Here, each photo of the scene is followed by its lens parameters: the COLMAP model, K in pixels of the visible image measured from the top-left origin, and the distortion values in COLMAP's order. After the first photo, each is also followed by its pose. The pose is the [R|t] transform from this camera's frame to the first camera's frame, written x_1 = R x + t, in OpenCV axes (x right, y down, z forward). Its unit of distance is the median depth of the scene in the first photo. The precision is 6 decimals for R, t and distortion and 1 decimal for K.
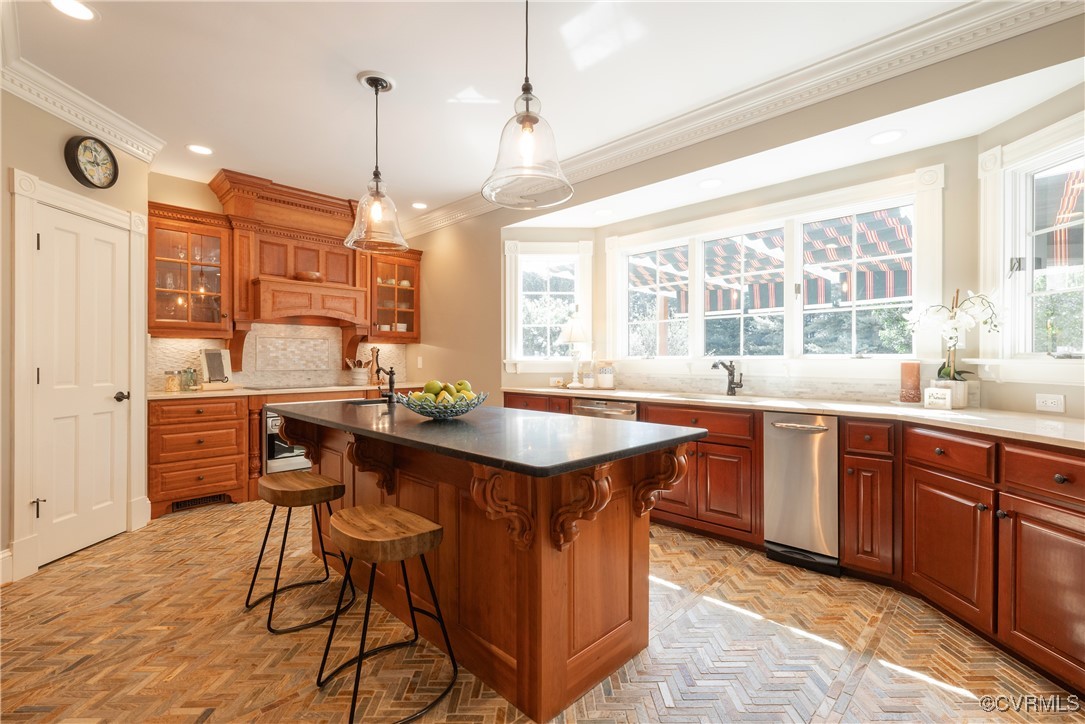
lens RADIAL K [[487.3, 0, 543.4], [0, 487.3, 362.0], [0, 0, 1]] dist [-0.001144, 0.000018]
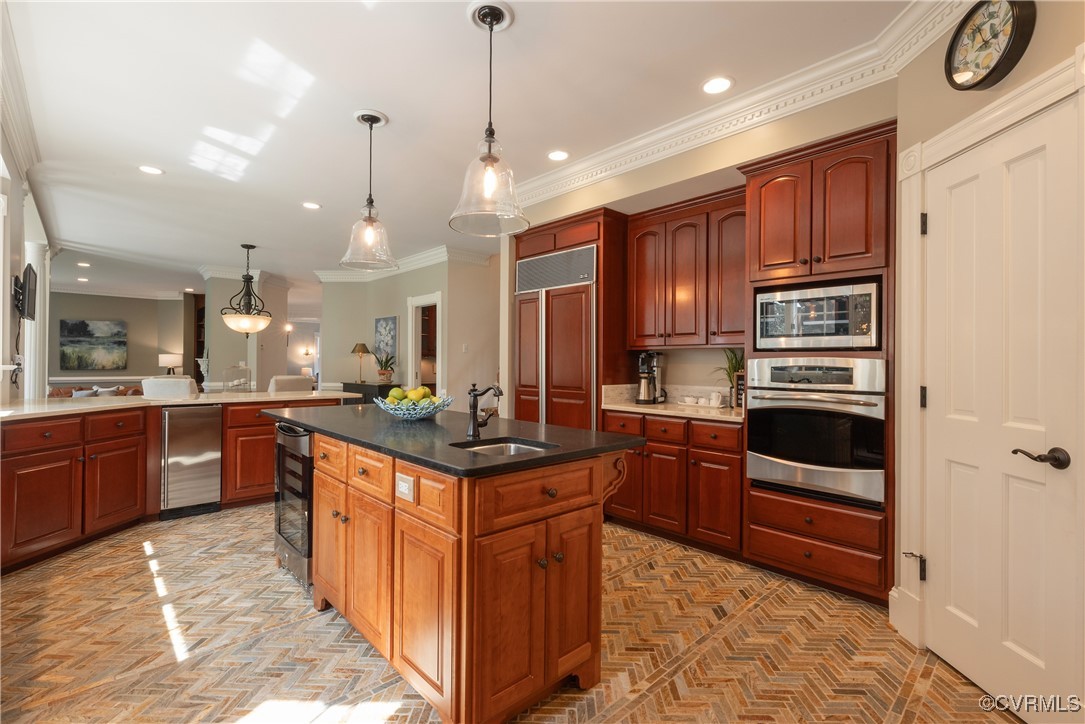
lens RADIAL K [[487.3, 0, 541.5], [0, 487.3, 362.5], [0, 0, 1]] dist [-0.001144, 0.000018]
pose [[-0.999205, -0.009177, 0.038807, -0.560899], [-0.009068, 0.999954, 0.002982, -0.028755], [-0.038833, 0.002628, -0.999242, 2.181332]]
